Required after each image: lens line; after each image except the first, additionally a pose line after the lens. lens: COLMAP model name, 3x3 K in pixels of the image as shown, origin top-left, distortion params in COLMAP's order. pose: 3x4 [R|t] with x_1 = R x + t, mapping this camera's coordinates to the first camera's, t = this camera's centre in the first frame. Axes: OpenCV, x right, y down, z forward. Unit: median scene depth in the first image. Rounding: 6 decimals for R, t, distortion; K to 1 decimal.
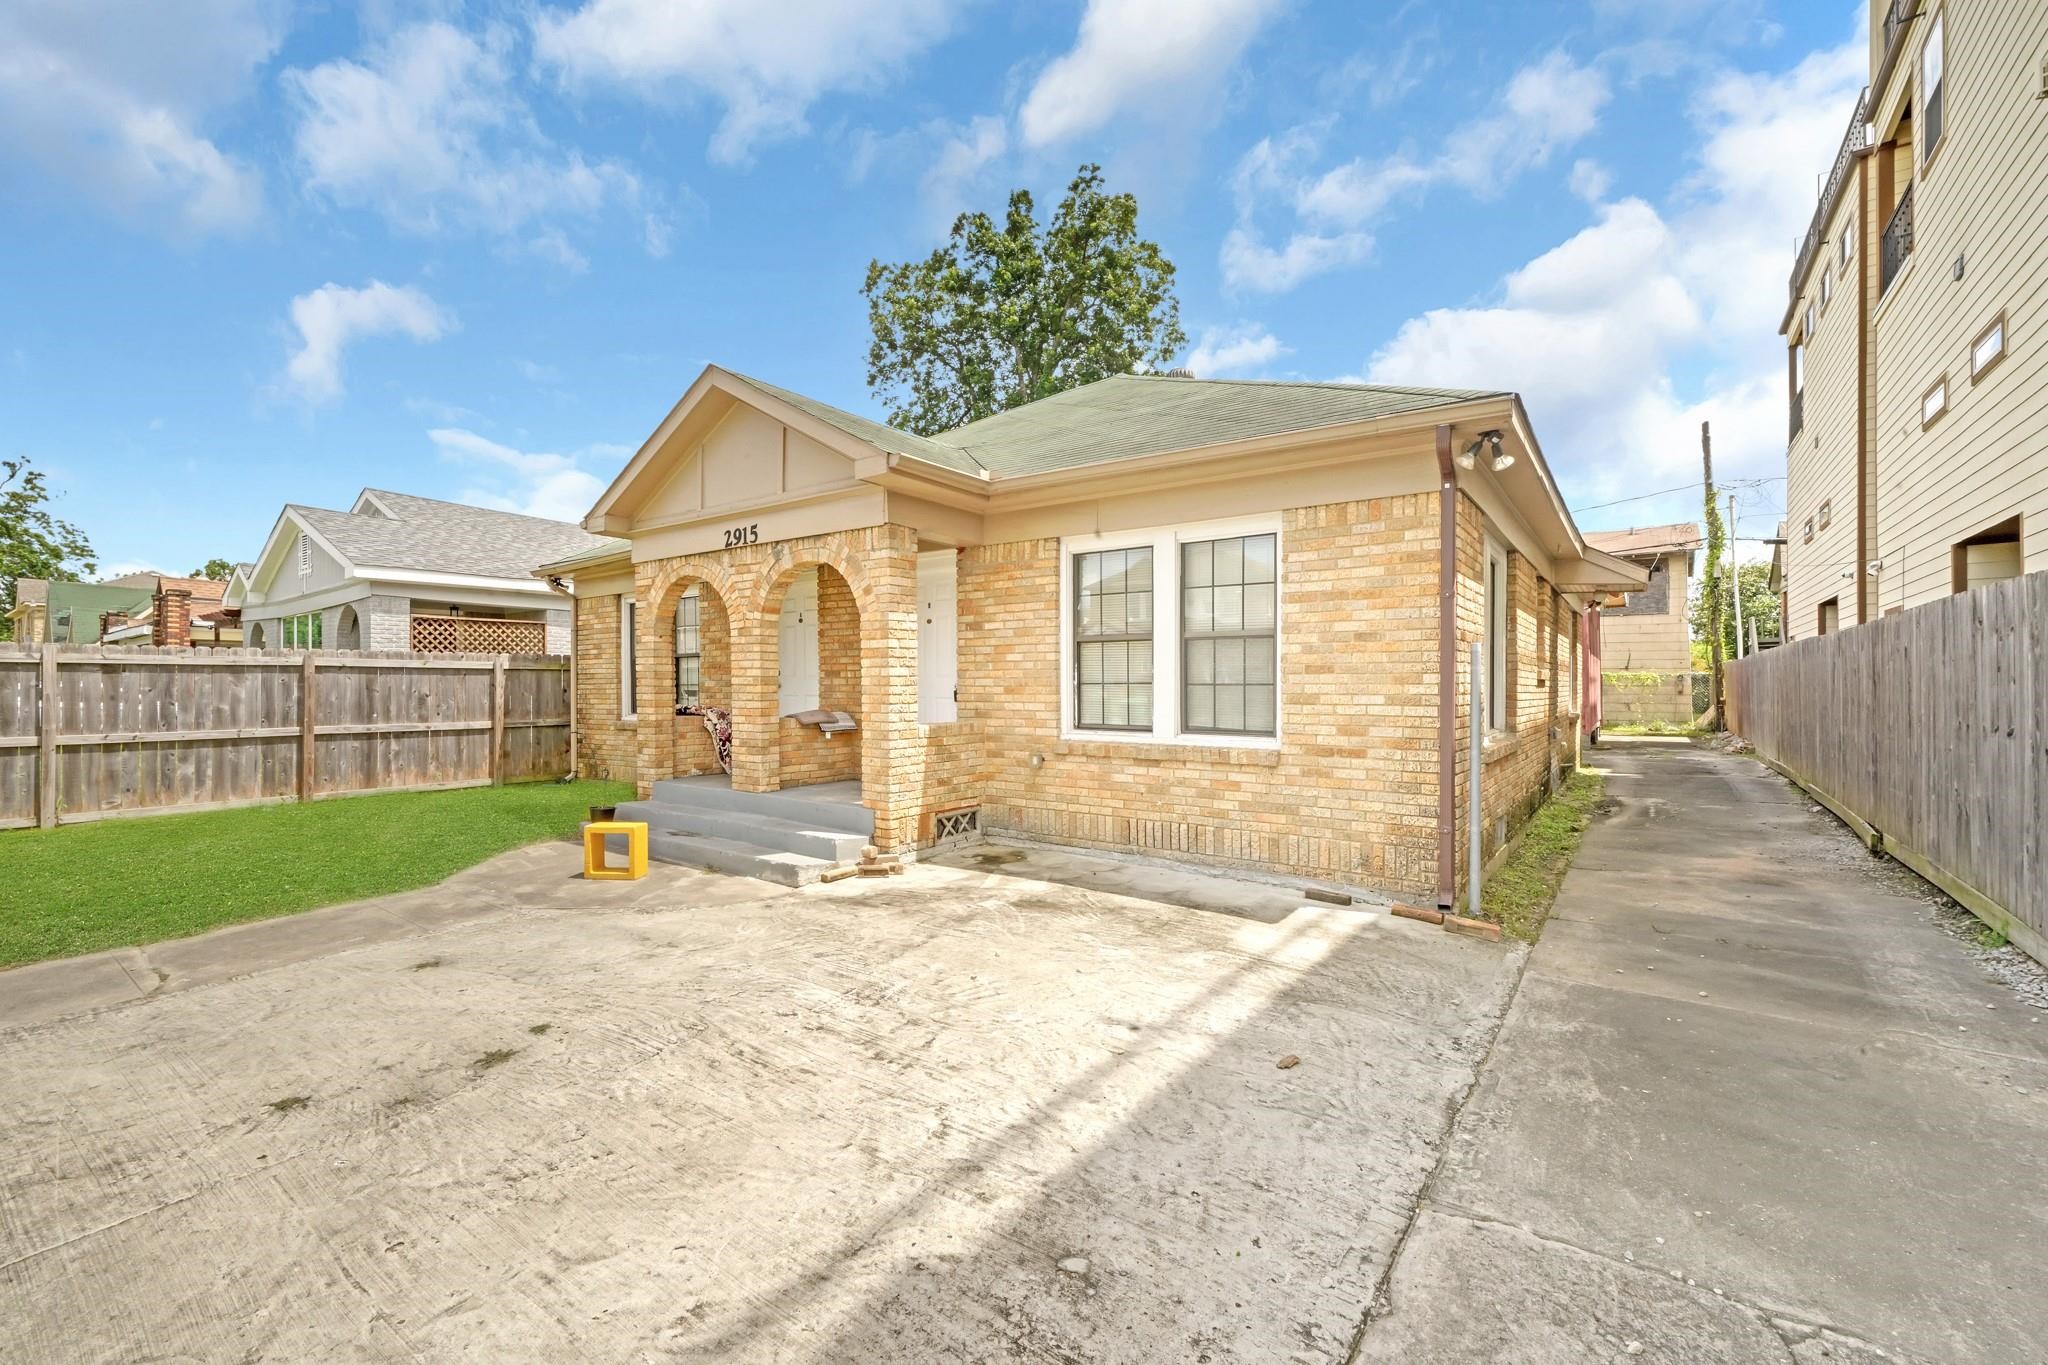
lens RADIAL K [[757.3, 0, 1025.7], [0, 757.3, 690.2], [0, 0, 1]] dist [-0.001807, -0.000080]
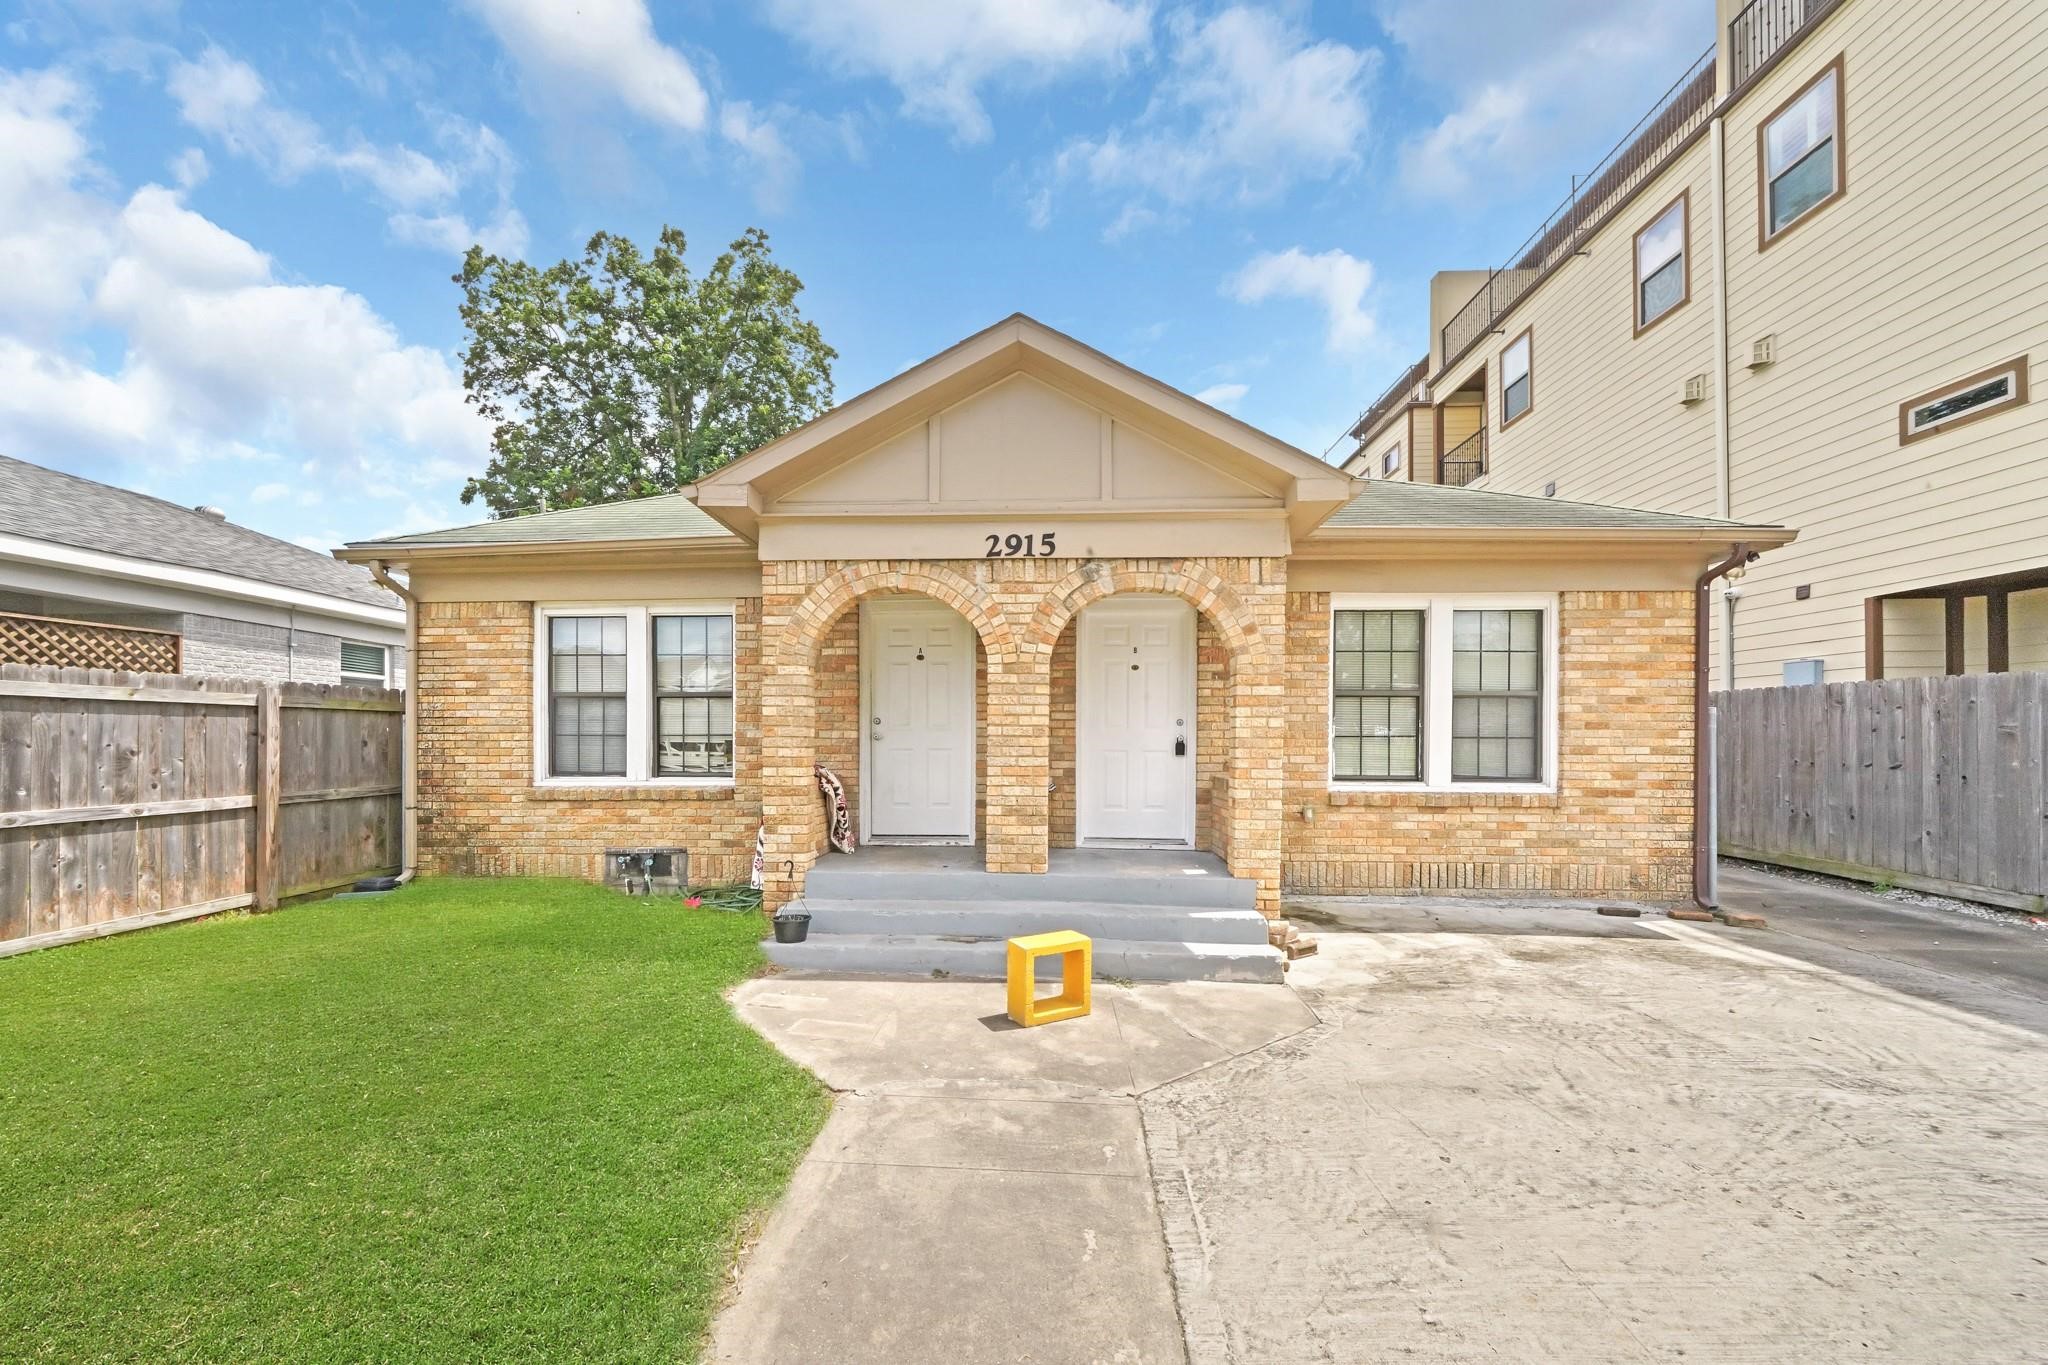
lens RADIAL K [[678.5, 0, 1024.2], [0, 678.5, 734.8], [0, 0, 1]] dist [-0.005203, 0.000014]
pose [[0.864773, 0.005680, 0.502130, -0.828583], [-0.000289, 0.999941, -0.010813, -0.000756], [-0.502162, 0.009206, 0.864725, 0.454375]]
